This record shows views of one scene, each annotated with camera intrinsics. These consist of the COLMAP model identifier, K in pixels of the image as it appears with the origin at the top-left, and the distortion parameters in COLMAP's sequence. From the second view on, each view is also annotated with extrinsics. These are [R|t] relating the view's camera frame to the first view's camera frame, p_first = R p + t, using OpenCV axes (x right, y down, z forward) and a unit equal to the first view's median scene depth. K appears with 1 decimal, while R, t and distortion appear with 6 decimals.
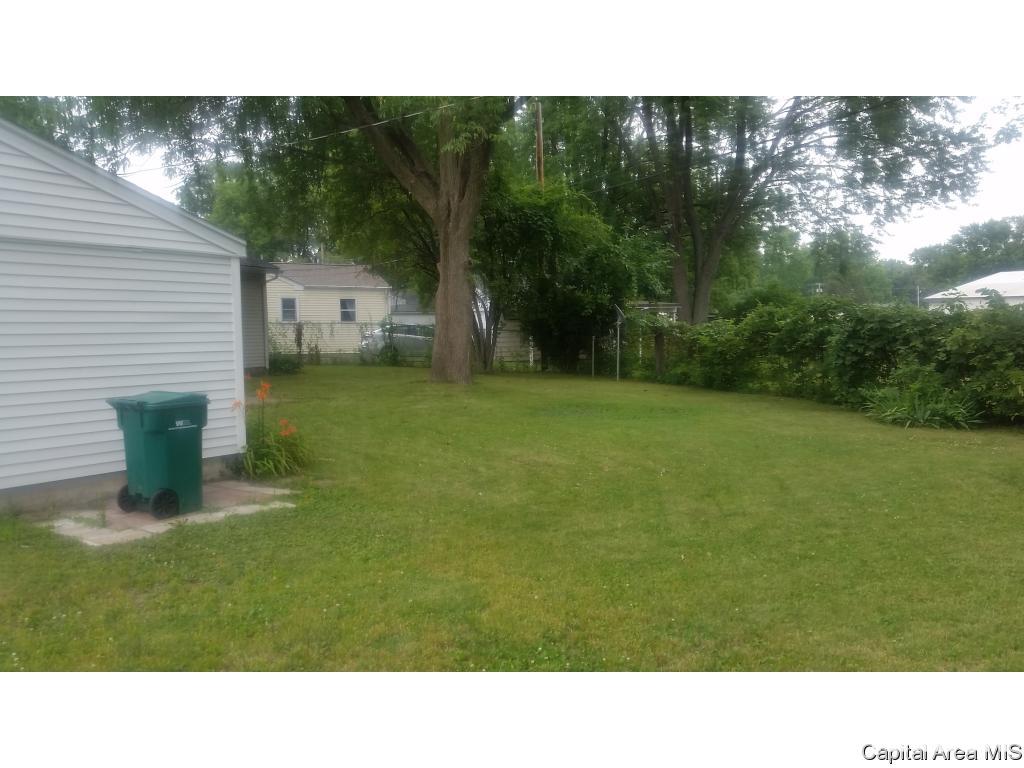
lens RADIAL K [[826.4, 0, 512.0], [0, 826.4, 384.0], [0, 0, 1]] dist [0.118503, -0.254968]
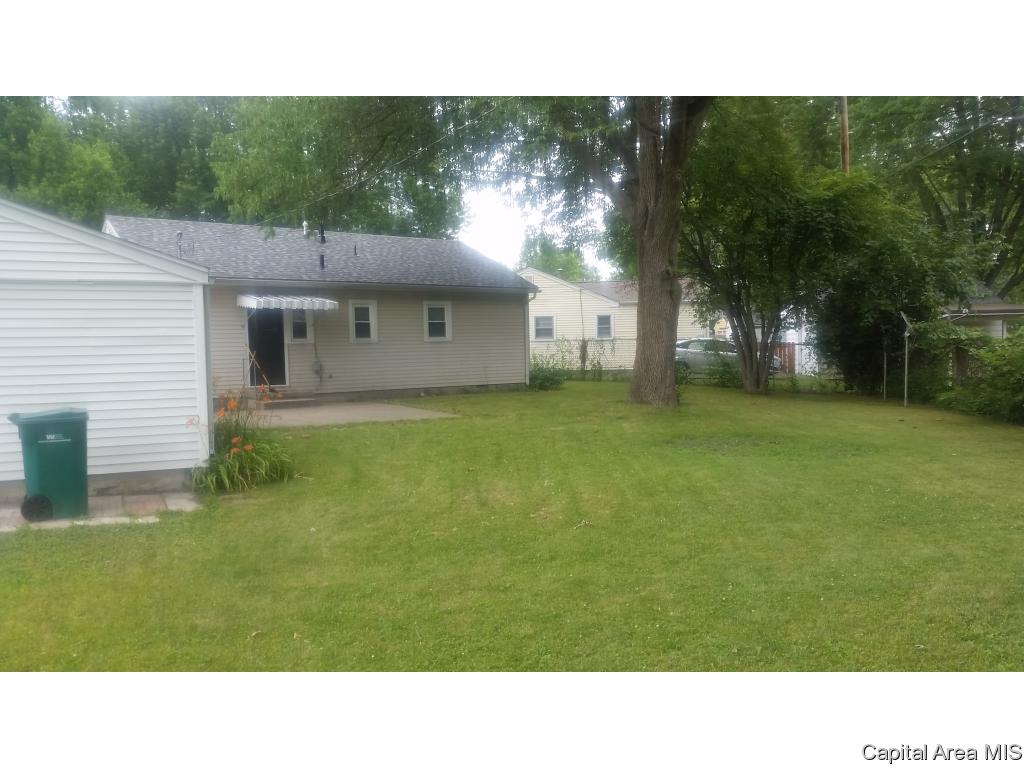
lens RADIAL K [[821.8, 0, 512.0], [0, 821.8, 384.0], [0, 0, 1]] dist [0.058600, -0.013949]
pose [[0.865407, 0.012746, -0.500908, 0.249776], [-0.020741, 0.999731, -0.010396, -0.010084], [0.500641, 0.019386, 0.865438, 0.127391]]
